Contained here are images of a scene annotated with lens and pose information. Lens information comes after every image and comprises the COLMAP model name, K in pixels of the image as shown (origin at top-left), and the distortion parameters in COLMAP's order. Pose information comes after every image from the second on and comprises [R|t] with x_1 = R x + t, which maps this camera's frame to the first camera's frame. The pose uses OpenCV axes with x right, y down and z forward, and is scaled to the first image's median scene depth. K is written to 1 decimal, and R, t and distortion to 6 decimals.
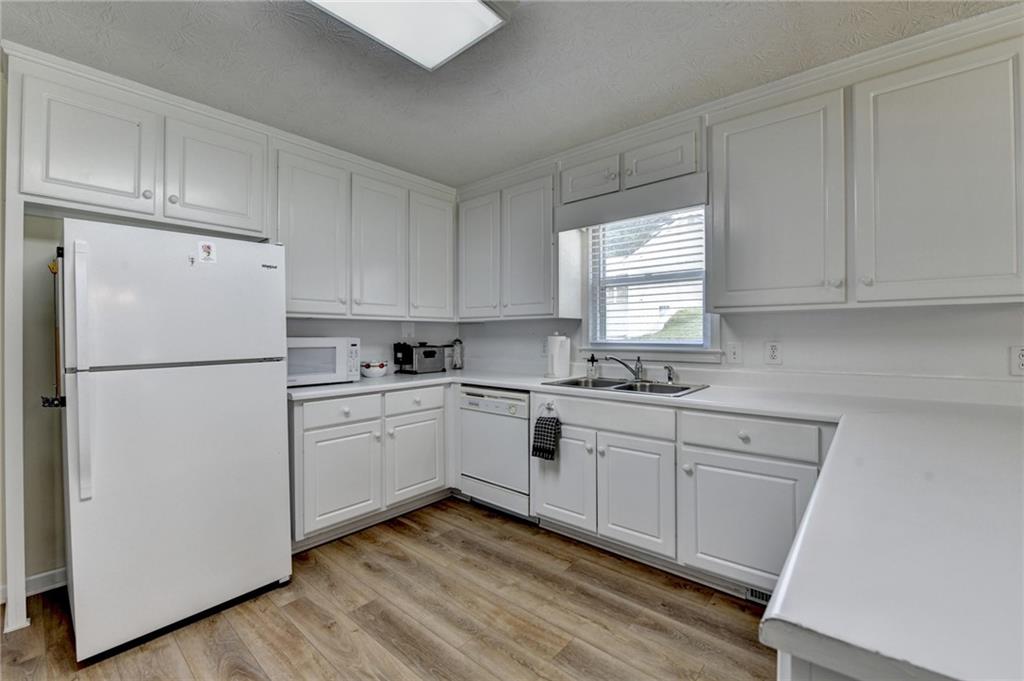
lens RADIAL K [[418.1, 0, 508.0], [0, 418.1, 336.1], [0, 0, 1]] dist [-0.015237, -0.002647]
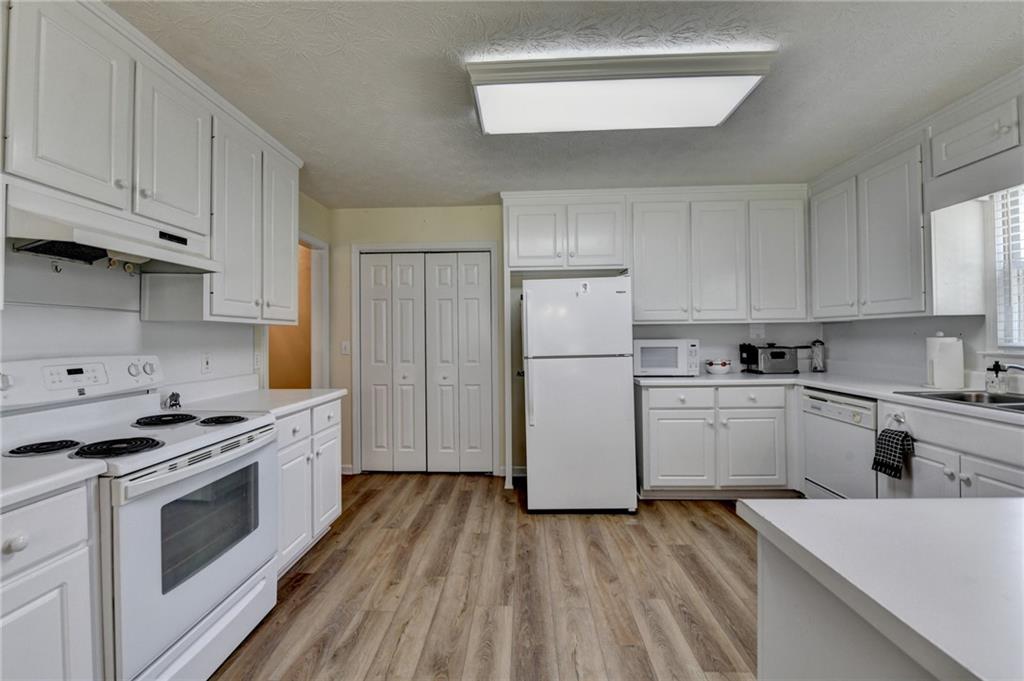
lens RADIAL K [[418.1, 0, 500.9], [0, 418.1, 334.2], [0, 0, 1]] dist [-0.015237, -0.002647]
pose [[0.605093, -0.009125, -0.796102, 0.271942], [0.010567, 0.999938, -0.003430, -0.014502], [0.796084, -0.006337, 0.605152, -0.183680]]
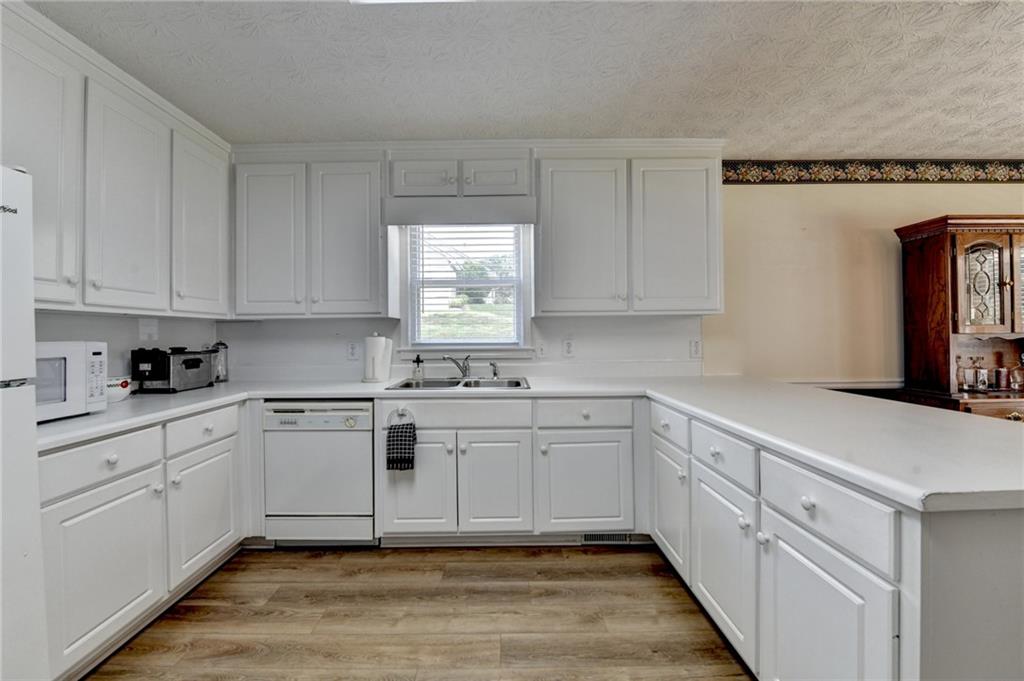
lens RADIAL K [[418.1, 0, 483.0], [0, 418.1, 334.0], [0, 0, 1]] dist [-0.015237, -0.002647]
pose [[0.761216, -0.002933, 0.648491, -0.353357], [0.008657, 0.999947, -0.005639, 0.001106], [-0.648440, 0.009906, 0.761201, 0.170756]]
